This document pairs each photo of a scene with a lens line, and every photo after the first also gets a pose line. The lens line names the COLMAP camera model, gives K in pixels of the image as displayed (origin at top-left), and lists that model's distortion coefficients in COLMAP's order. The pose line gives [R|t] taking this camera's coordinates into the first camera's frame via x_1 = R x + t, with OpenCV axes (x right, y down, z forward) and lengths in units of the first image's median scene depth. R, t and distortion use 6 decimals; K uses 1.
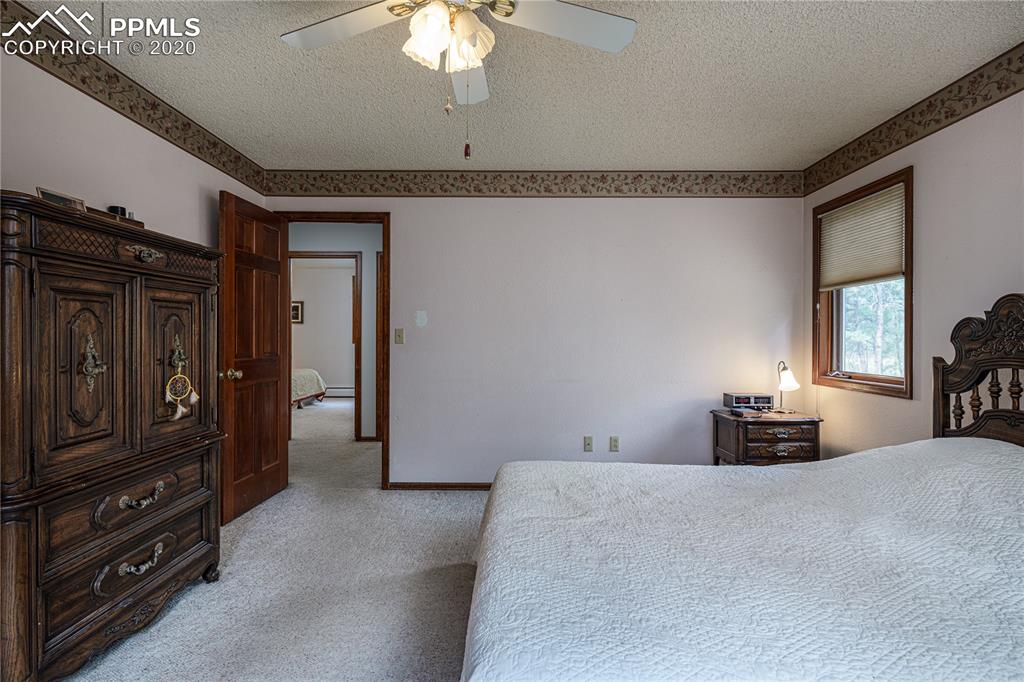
lens RADIAL K [[493.6, 0, 510.2], [0, 493.6, 335.6], [0, 0, 1]] dist [0.002275, -0.001692]
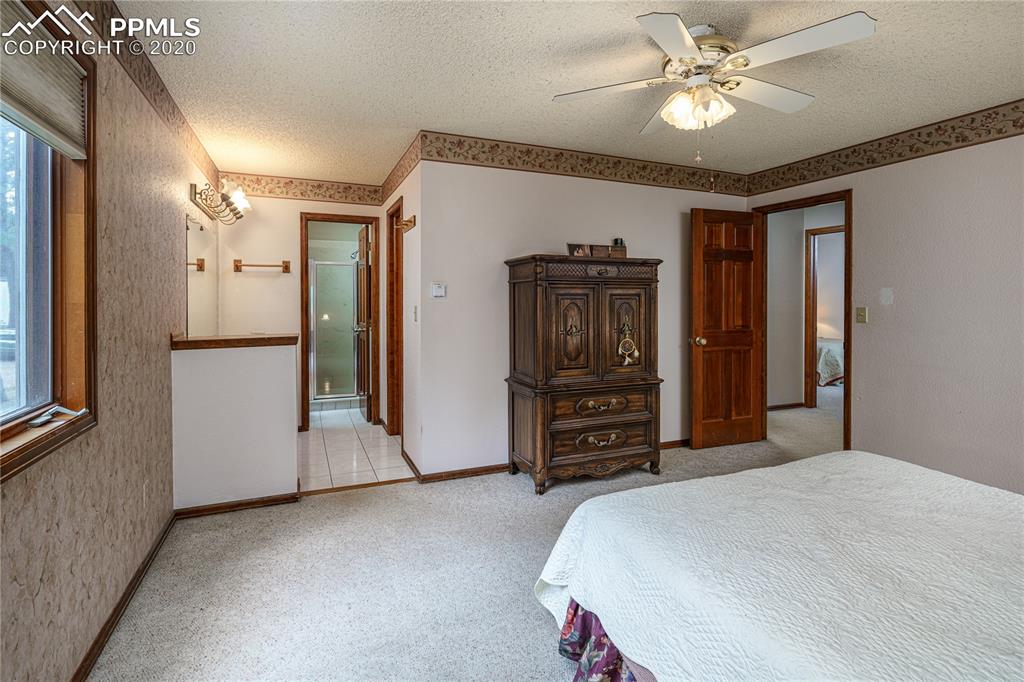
lens RADIAL K [[493.6, 0, 523.4], [0, 493.6, 305.5], [0, 0, 1]] dist [0.002275, -0.001692]
pose [[0.417755, 0.006702, -0.908535, 0.699620], [0.001873, 0.999964, 0.008238, -0.047628], [0.908558, -0.005143, 0.417728, -0.016710]]
